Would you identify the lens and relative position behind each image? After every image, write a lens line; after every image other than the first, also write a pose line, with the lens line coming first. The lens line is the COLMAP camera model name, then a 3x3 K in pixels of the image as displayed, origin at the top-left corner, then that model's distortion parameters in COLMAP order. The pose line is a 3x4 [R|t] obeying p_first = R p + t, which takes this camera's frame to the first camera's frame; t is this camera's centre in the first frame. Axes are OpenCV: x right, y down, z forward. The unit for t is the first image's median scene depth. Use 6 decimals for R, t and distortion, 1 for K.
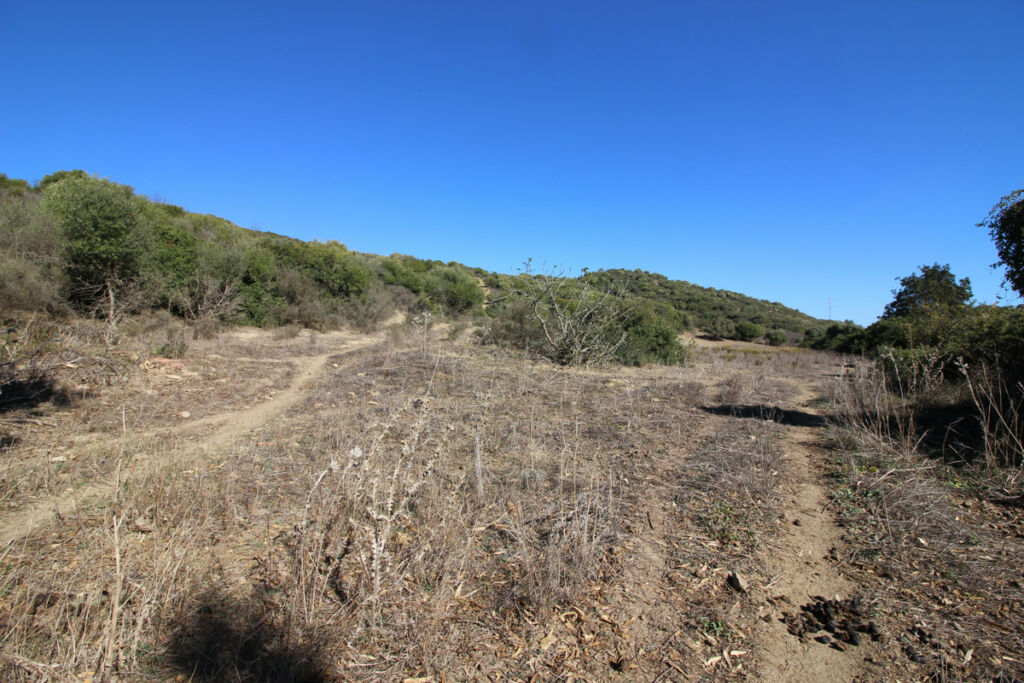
lens RADIAL K [[470.9, 0, 513.9], [0, 470.9, 340.2], [0, 0, 1]] dist [-0.002413, -0.012337]
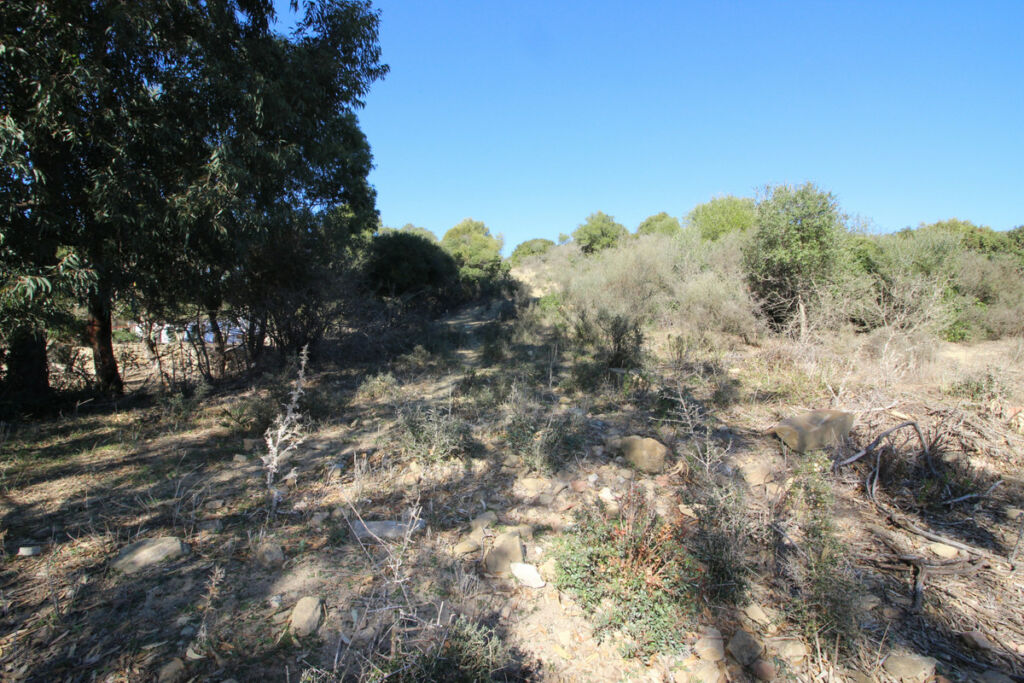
lens RADIAL K [[470.9, 0, 513.9], [0, 470.9, 340.2], [0, 0, 1]] dist [-0.002413, -0.012337]
pose [[0.530098, -0.022514, -0.847638, -0.427710], [0.004245, 0.999705, -0.023898, -0.023286], [0.847926, 0.009071, 0.530037, 0.115699]]
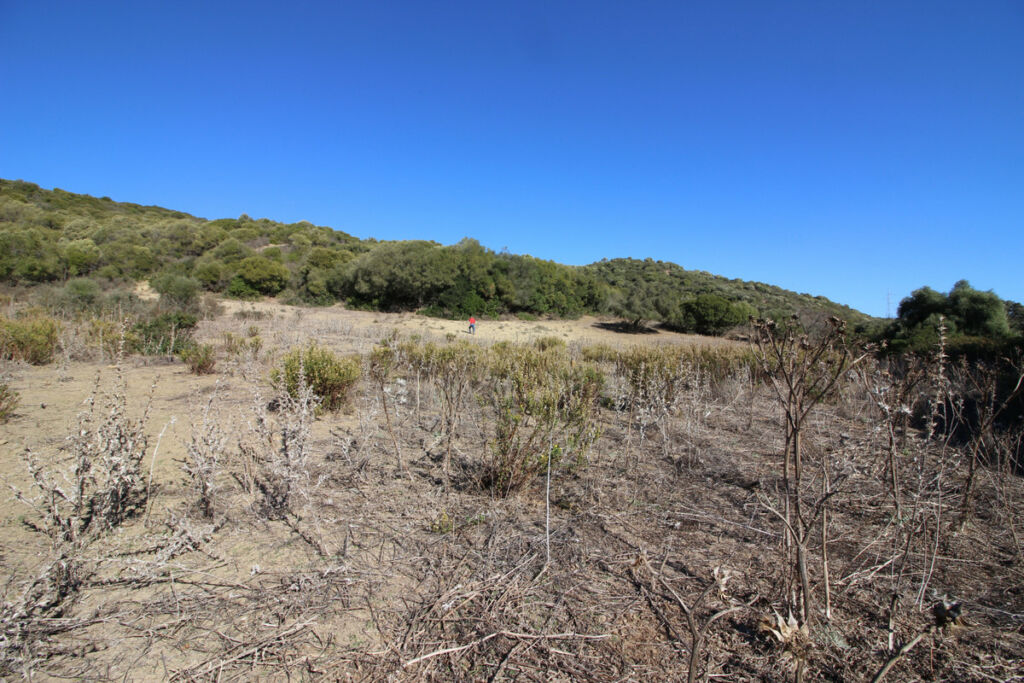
lens RADIAL K [[472.7, 0, 517.3], [0, 472.7, 332.2], [0, 0, 1]] dist [-0.002855, -0.012697]
pose [[0.997272, 0.000279, -0.073814, 3.070530], [-0.002137, 0.999683, -0.025101, 0.098389], [0.073784, 0.025190, 0.996956, 4.781238]]
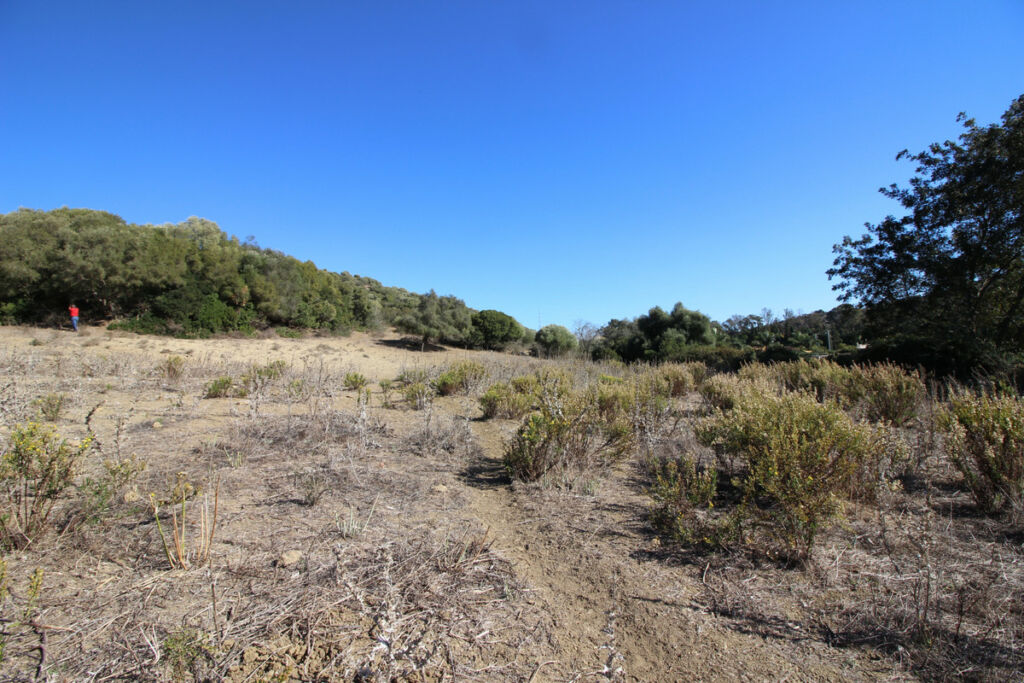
lens RADIAL K [[470.9, 0, 513.9], [0, 470.9, 340.2], [0, 0, 1]] dist [-0.002413, -0.012337]
pose [[0.845095, -0.016586, 0.534358, 2.456802], [0.038065, 0.998849, -0.029197, 0.053299], [-0.533259, 0.045015, 0.844754, 5.531185]]
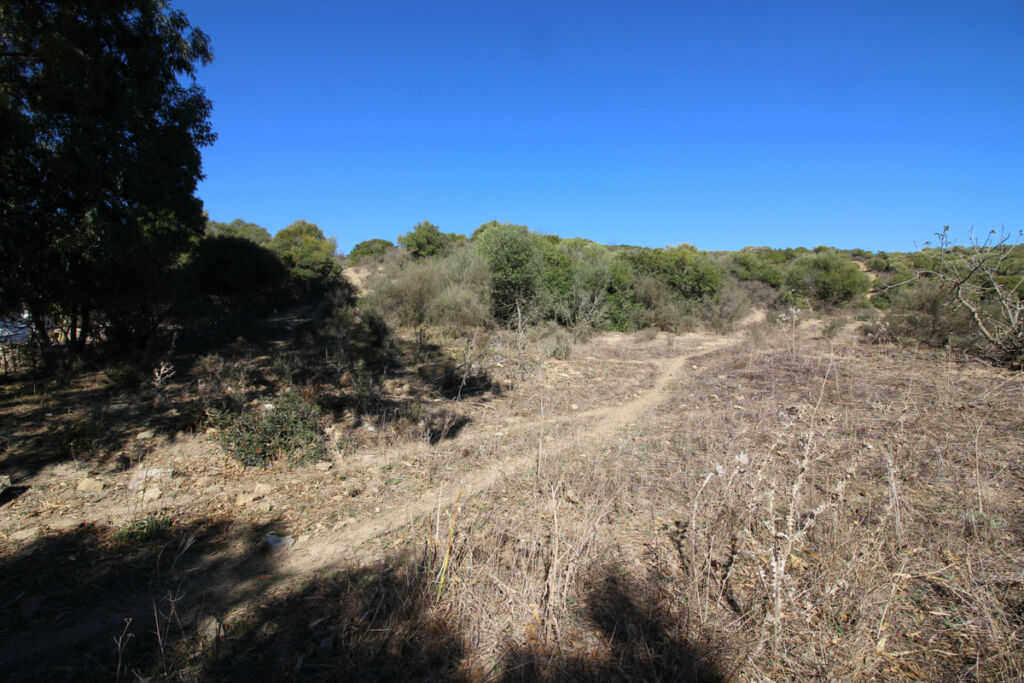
lens RADIAL K [[470.9, 0, 513.9], [0, 470.9, 340.2], [0, 0, 1]] dist [-0.002413, -0.012337]
pose [[0.759062, -0.025336, -0.650525, -0.021143], [0.022913, 0.999663, -0.012198, -0.000241], [0.650615, -0.005646, 0.759387, -0.007370]]
